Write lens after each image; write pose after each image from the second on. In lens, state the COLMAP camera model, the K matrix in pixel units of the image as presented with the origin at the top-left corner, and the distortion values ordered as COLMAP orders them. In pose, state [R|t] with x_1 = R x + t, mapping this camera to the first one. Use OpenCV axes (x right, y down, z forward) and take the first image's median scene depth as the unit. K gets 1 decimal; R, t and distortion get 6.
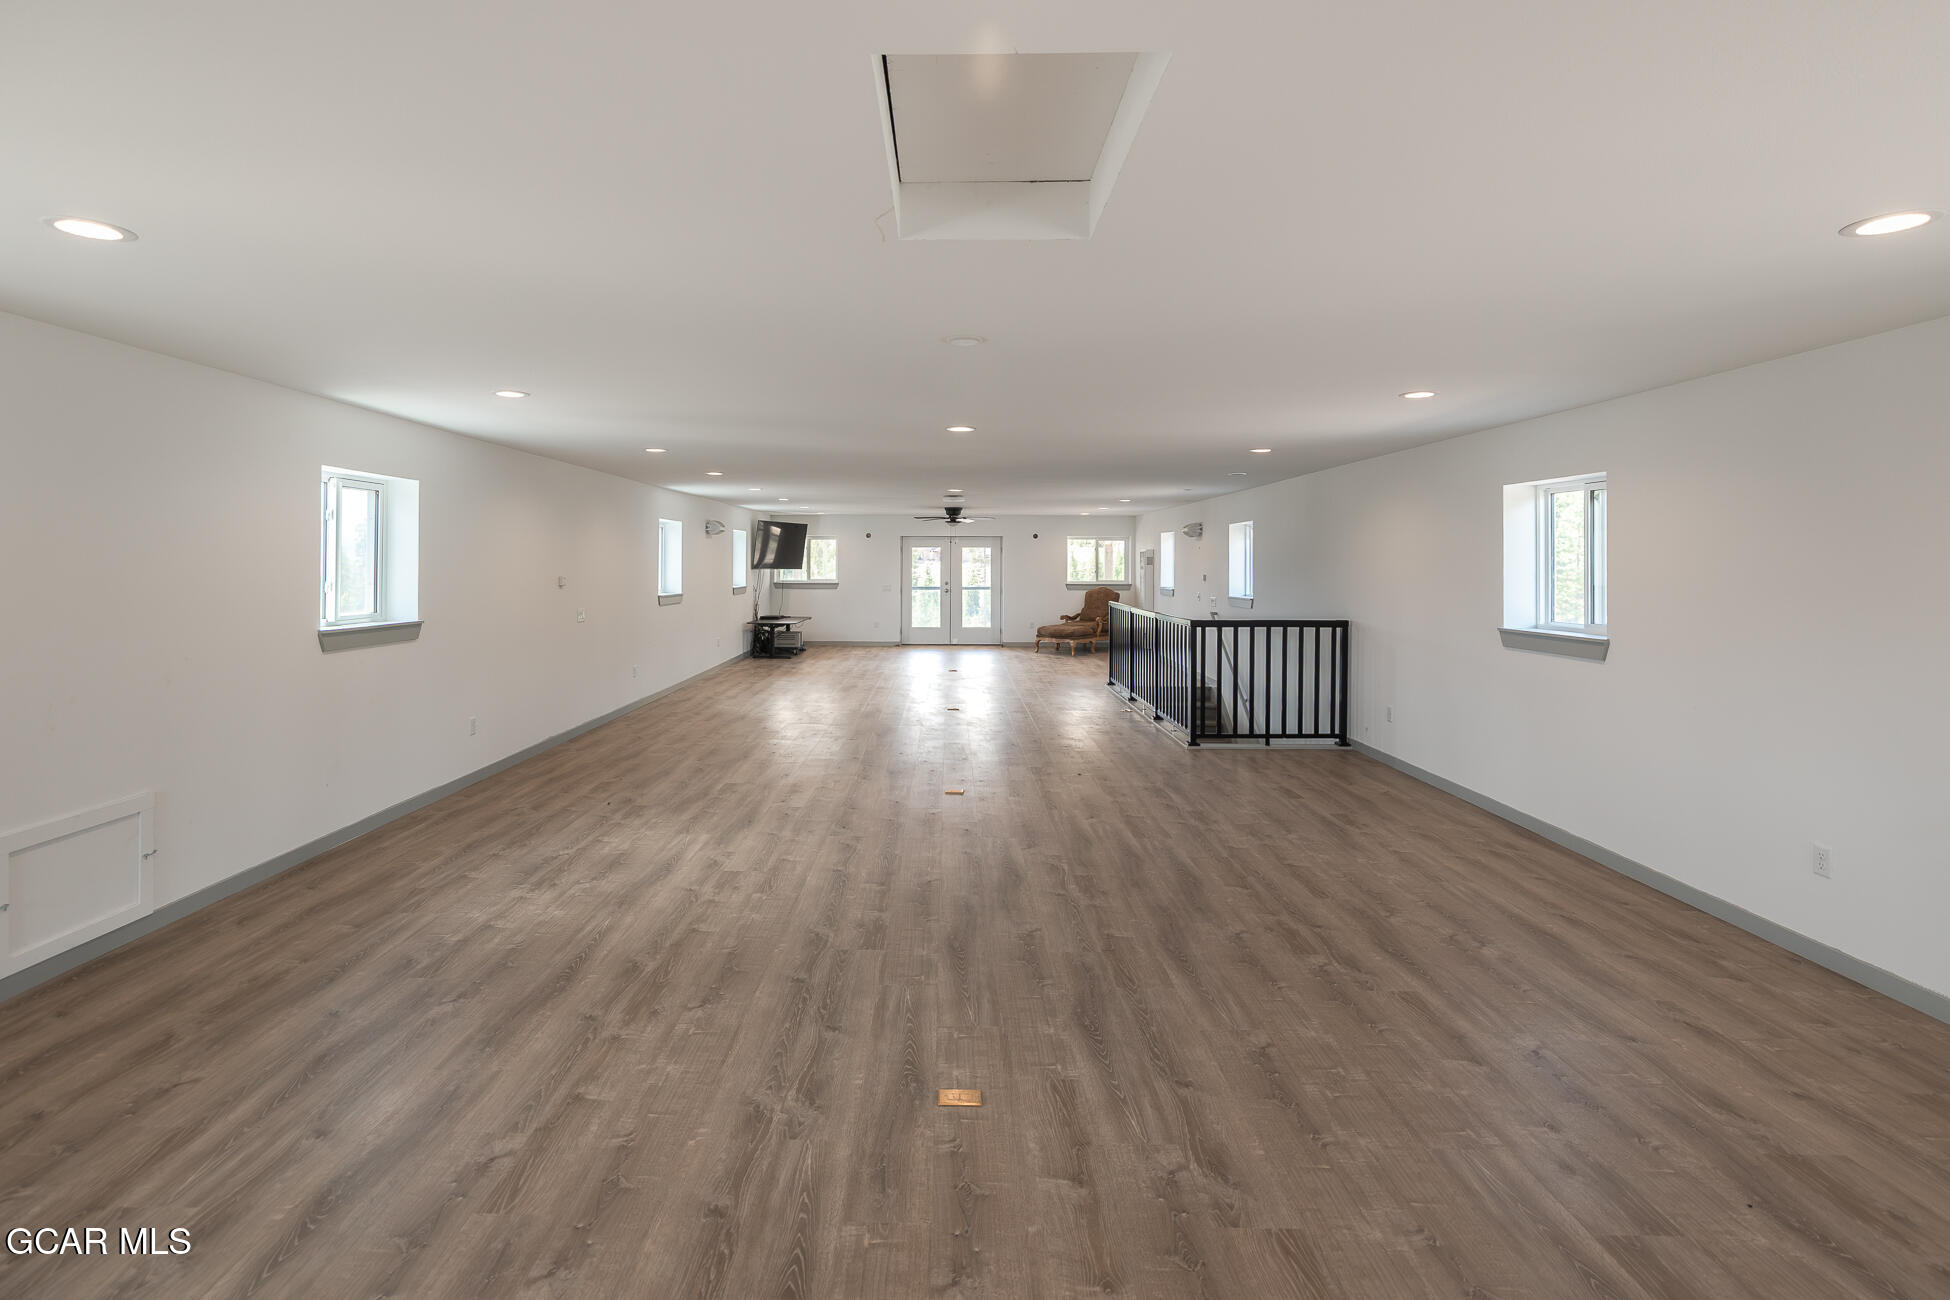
lens RADIAL K [[909.7, 0, 939.3], [0, 909.7, 550.4], [0, 0, 1]] dist [0.005742, 0.000471]
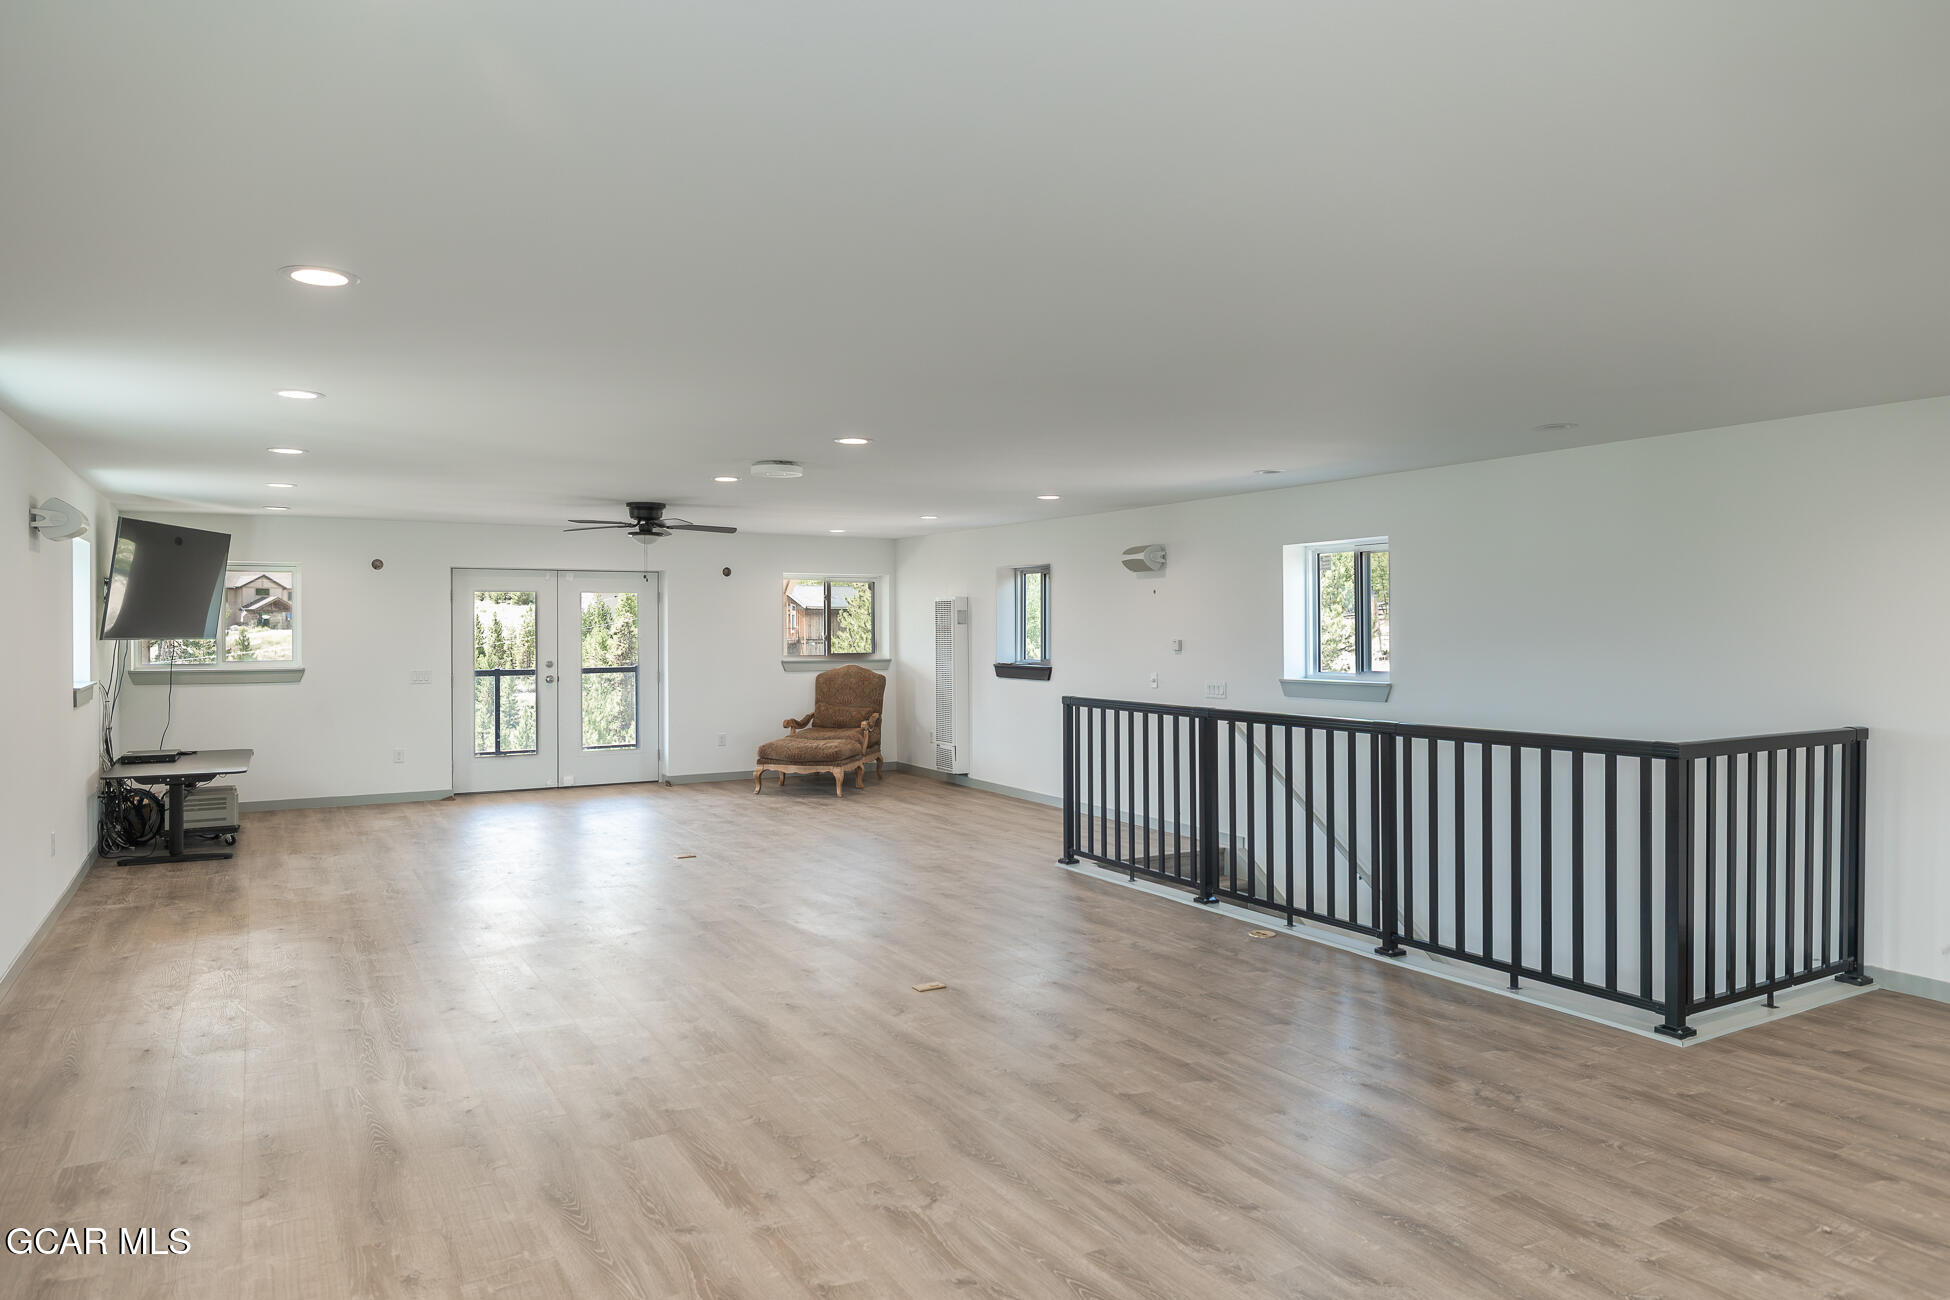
lens RADIAL K [[1241.9, 0, 973.8], [0, 1241.9, 647.7], [0, 0, 1]] dist [0.008593, 0.001533]
pose [[0.861056, -0.013958, 0.508319, -0.154328], [-0.001707, 0.999538, 0.030337, 0.006988], [-0.508508, -0.026989, 0.860634, 0.340058]]
